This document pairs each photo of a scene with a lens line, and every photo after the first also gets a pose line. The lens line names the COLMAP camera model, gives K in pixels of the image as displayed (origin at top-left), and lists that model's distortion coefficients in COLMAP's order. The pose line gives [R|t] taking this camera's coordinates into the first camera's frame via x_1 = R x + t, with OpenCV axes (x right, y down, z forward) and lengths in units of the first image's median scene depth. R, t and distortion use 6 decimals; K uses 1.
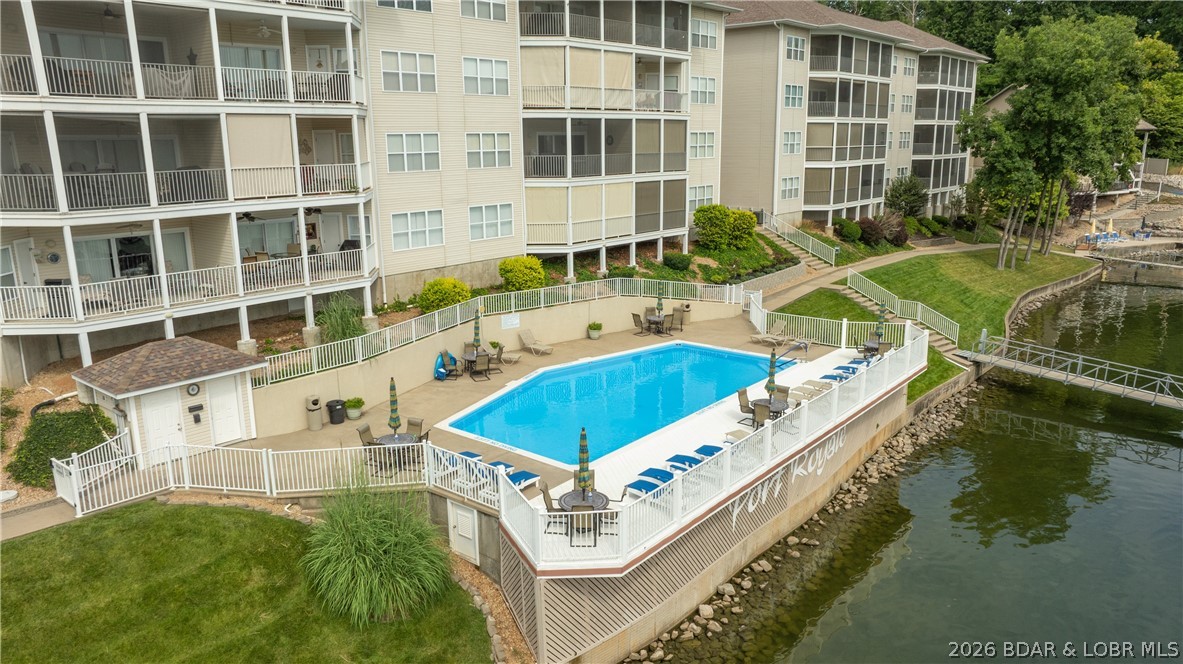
lens RADIAL K [[825.5, 0, 594.8], [0, 825.5, 331.4], [0, 0, 1]] dist [-0.007406, 0.000213]
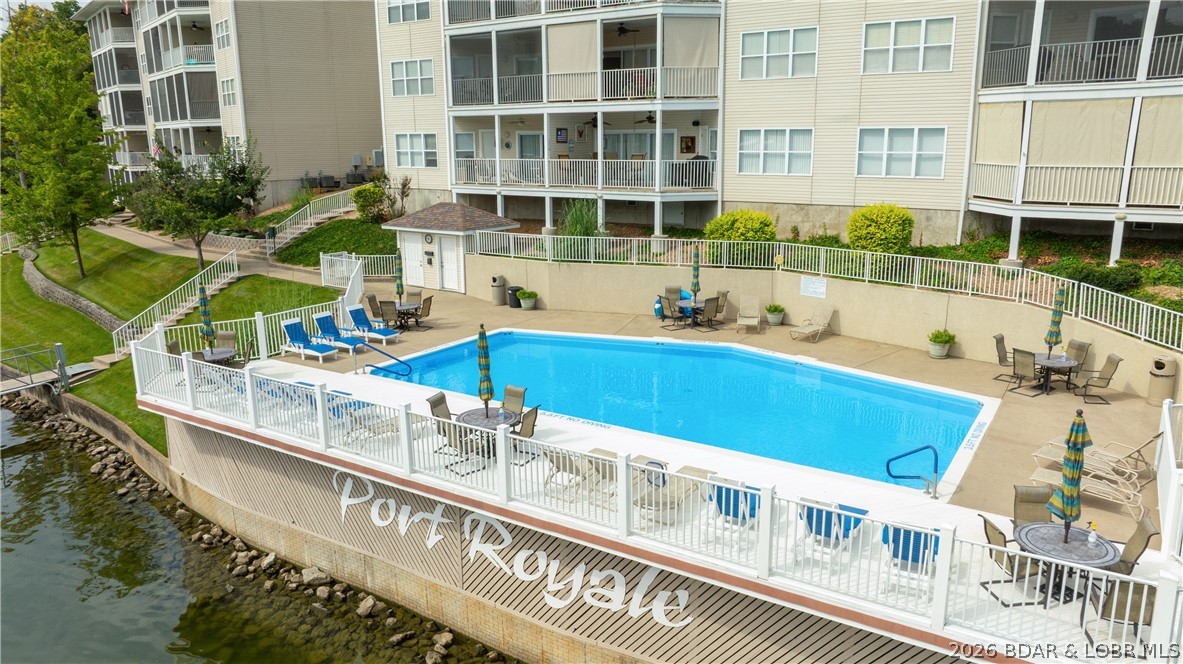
lens RADIAL K [[825.5, 0, 594.8], [0, 825.5, 331.4], [0, 0, 1]] dist [-0.007406, 0.000213]
pose [[0.111402, 0.239077, -0.964589, 0.529180], [-0.221635, 0.952161, 0.210400, -0.077327], [0.968745, 0.190348, 0.159060, 0.653938]]
